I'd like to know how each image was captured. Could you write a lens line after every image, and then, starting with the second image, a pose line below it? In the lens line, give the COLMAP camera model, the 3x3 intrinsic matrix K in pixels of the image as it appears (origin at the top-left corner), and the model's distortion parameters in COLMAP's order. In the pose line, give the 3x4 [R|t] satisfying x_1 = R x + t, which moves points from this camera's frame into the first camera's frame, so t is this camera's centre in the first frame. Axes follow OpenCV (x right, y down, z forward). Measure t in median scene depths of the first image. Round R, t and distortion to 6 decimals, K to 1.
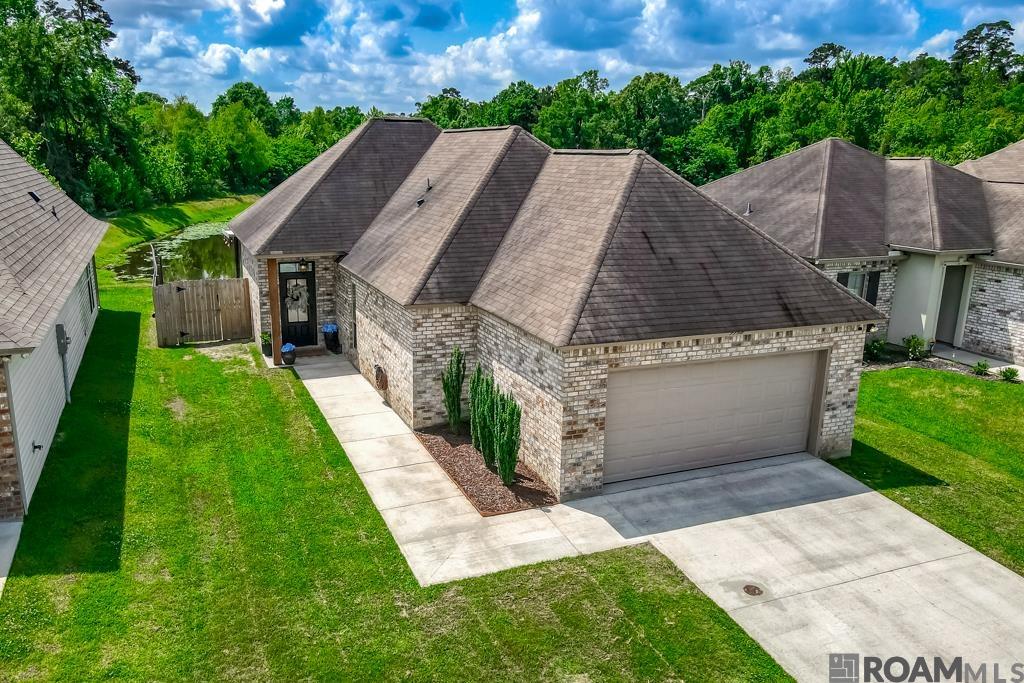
lens RADIAL K [[787.8, 0, 492.6], [0, 787.8, 346.6], [0, 0, 1]] dist [0.004311, 0.006889]
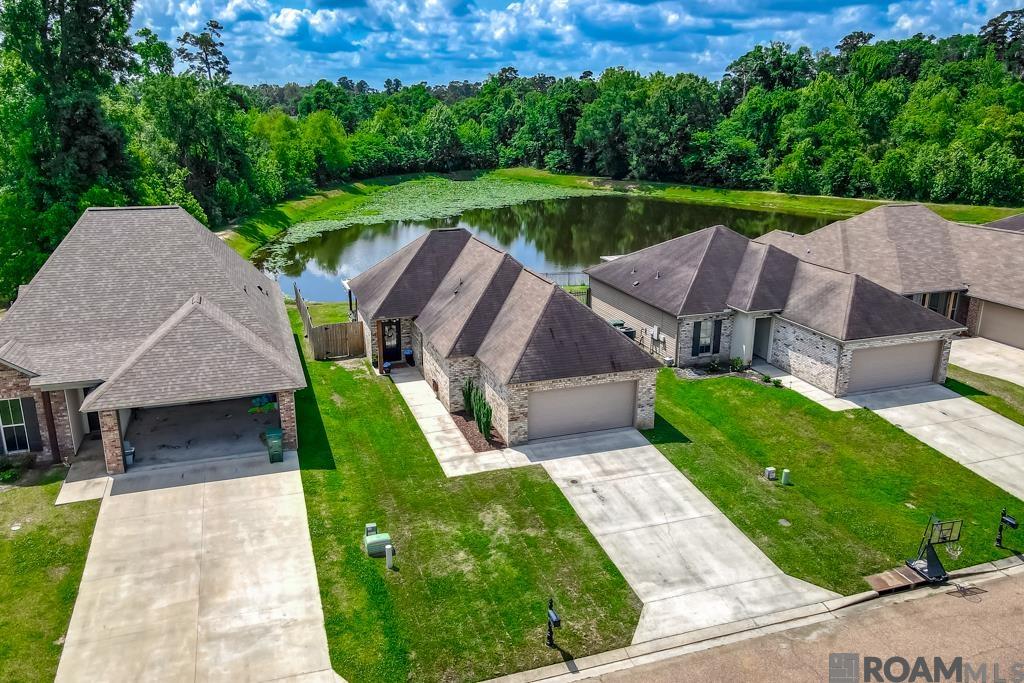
lens RADIAL K [[739.1, 0, 512.0], [0, 739.1, 341.5], [0, 0, 1]] dist [-0.002386, -0.000241]
pose [[0.998714, 0.008723, -0.049936, 0.149441], [-0.006248, 0.998754, 0.049519, -0.168431], [0.050305, -0.049143, 0.997524, -0.877057]]
